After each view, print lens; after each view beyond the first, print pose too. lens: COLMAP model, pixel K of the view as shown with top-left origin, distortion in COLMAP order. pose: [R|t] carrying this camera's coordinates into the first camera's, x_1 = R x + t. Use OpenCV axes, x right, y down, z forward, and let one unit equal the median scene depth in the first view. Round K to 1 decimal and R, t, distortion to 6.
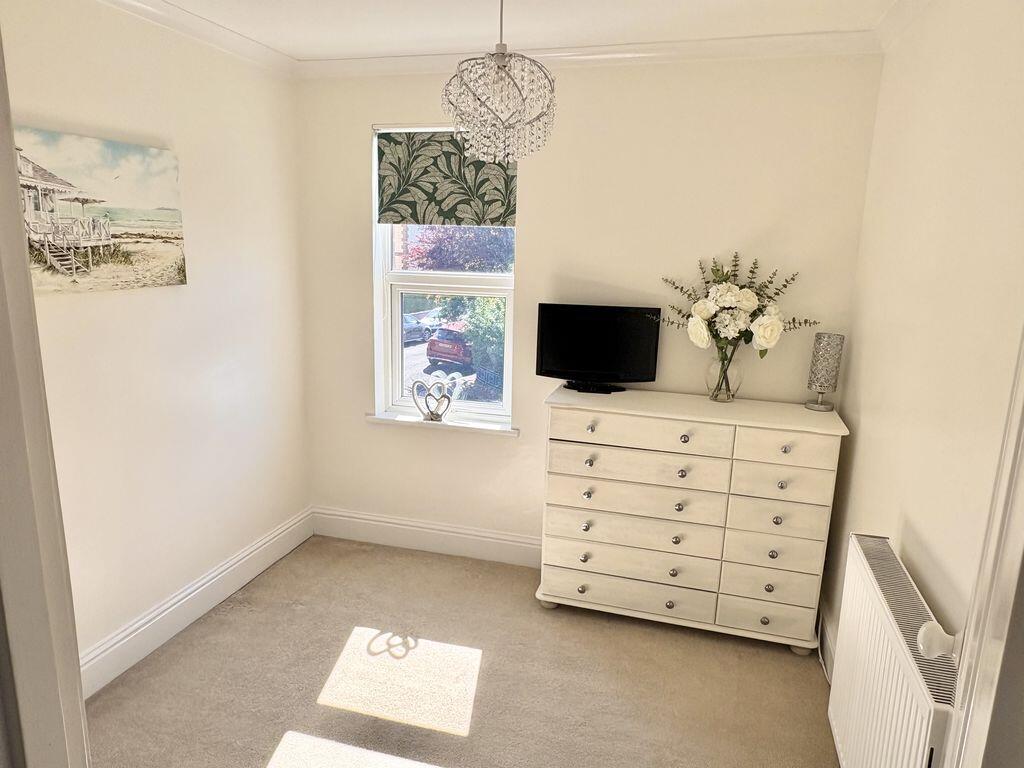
lens RADIAL K [[684.5, 0, 512.9], [0, 684.5, 384.4], [0, 0, 1]] dist [0.000038, -0.000053]
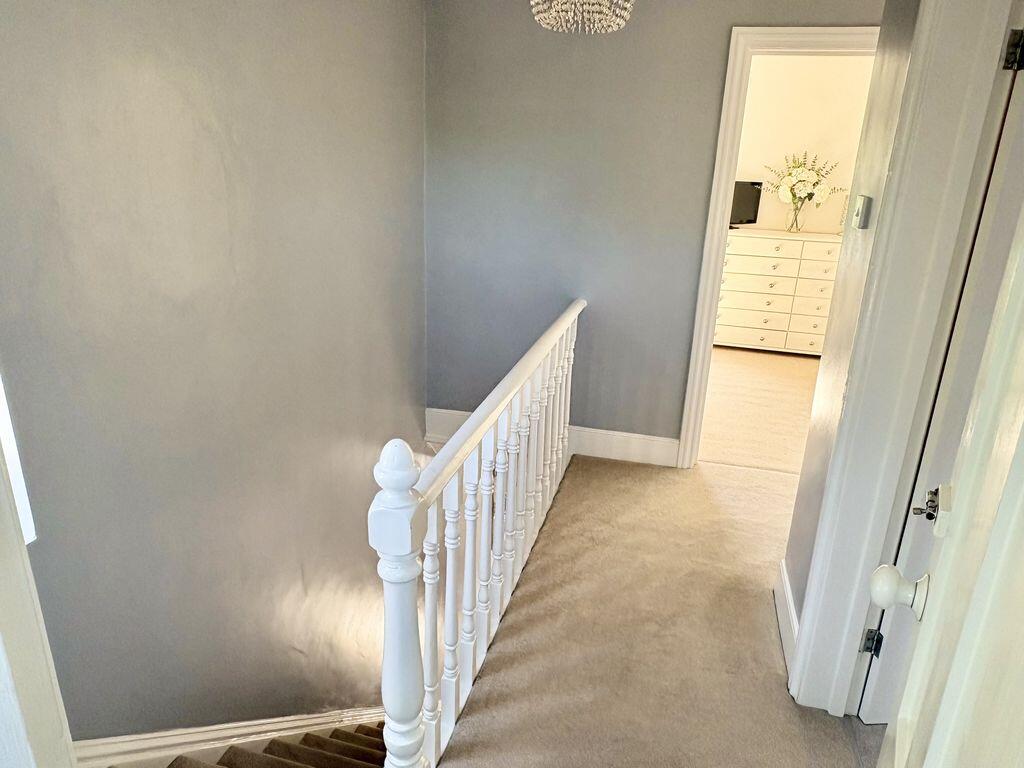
lens RADIAL K [[684.5, 0, 510.3], [0, 684.5, 381.6], [0, 0, 1]] dist [0.000038, -0.000053]
pose [[0.999656, -0.002541, 0.026110, -0.550440], [-0.000800, 0.991881, 0.127169, 0.201489], [-0.026221, -0.127146, 0.991537, -0.949479]]
